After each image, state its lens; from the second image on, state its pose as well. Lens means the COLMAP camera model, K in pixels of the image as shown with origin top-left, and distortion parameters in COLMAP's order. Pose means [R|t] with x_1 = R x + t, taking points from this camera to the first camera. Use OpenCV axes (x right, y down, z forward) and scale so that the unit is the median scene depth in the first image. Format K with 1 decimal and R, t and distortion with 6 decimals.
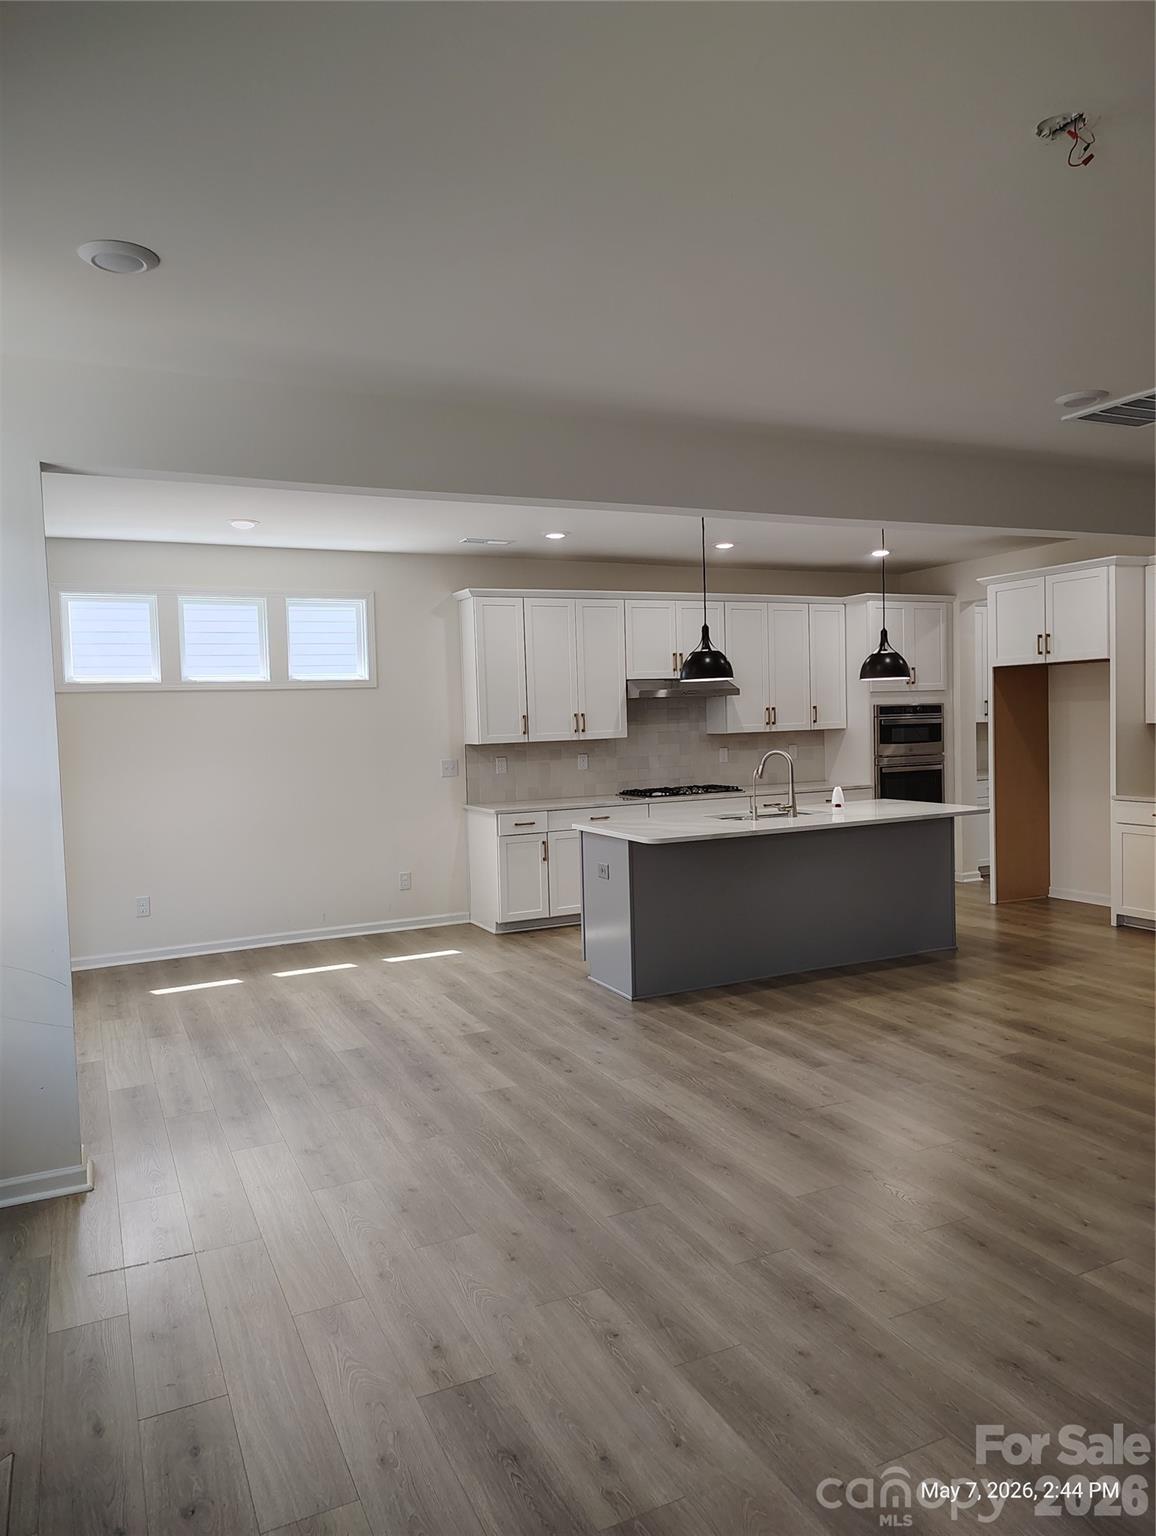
lens RADIAL K [[1079.7, 0, 568.0], [0, 1079.7, 762.6], [0, 0, 1]] dist [0.029842, -0.002874]
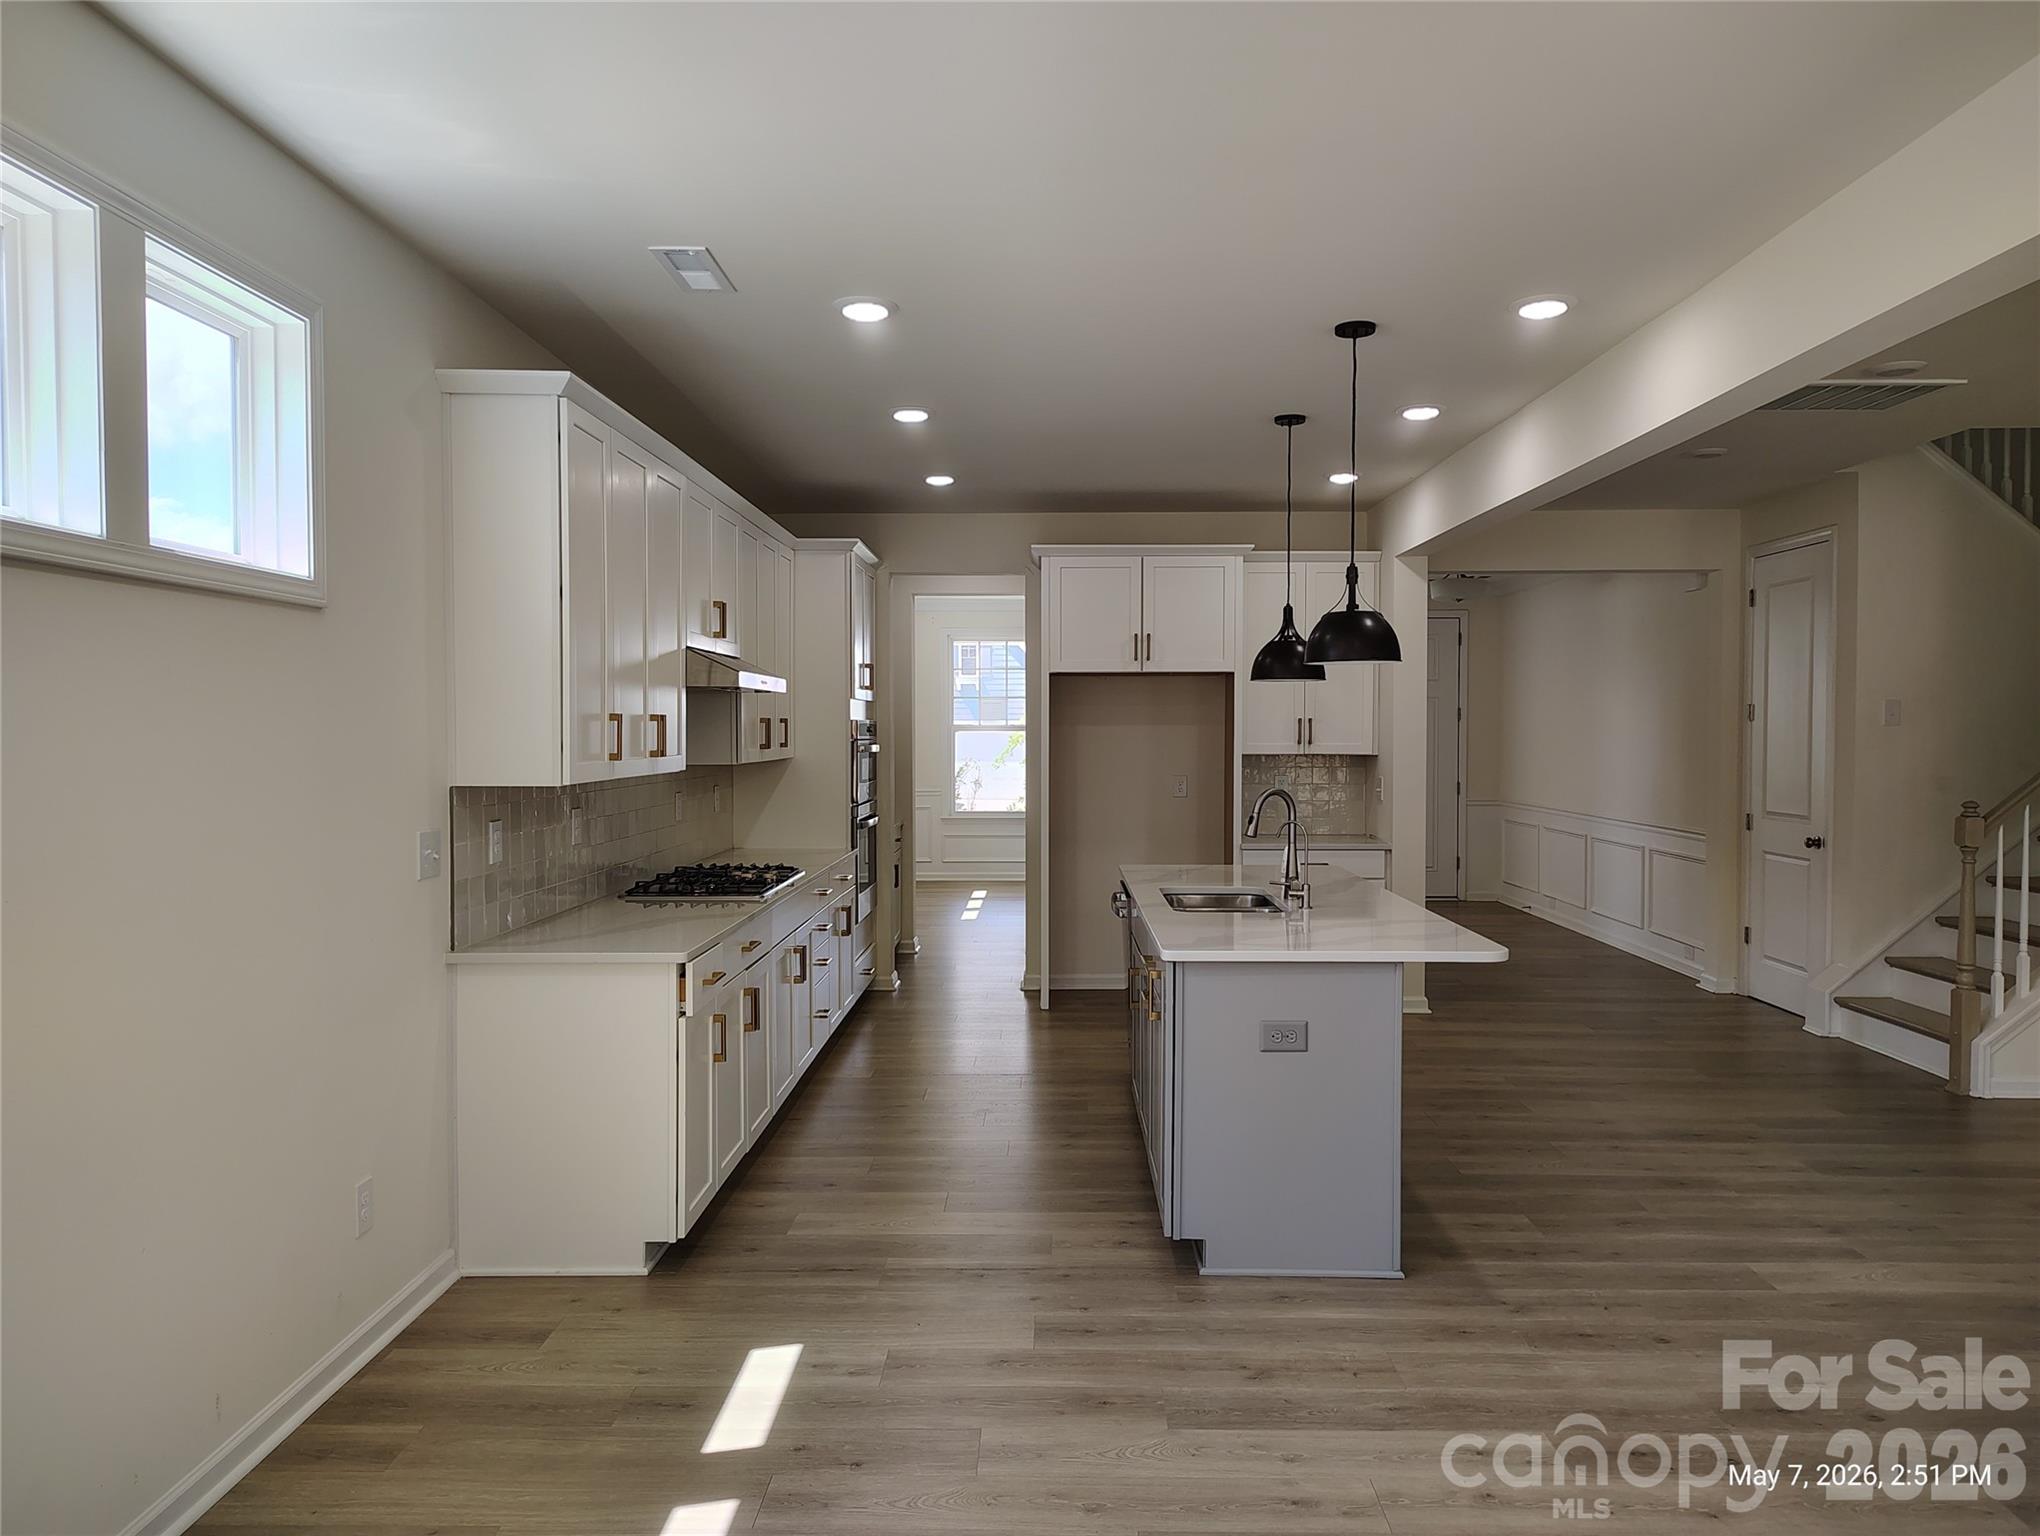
lens RADIAL K [[1404.6, 0, 1019.0], [0, 1404.6, 770.4], [0, 0, 1]] dist [0.002355, -0.023106]
pose [[0.444963, 0.009939, 0.895494, -0.642869], [0.030529, 0.999189, -0.026260, -0.005824], [-0.895029, 0.039024, 0.444298, 0.904665]]
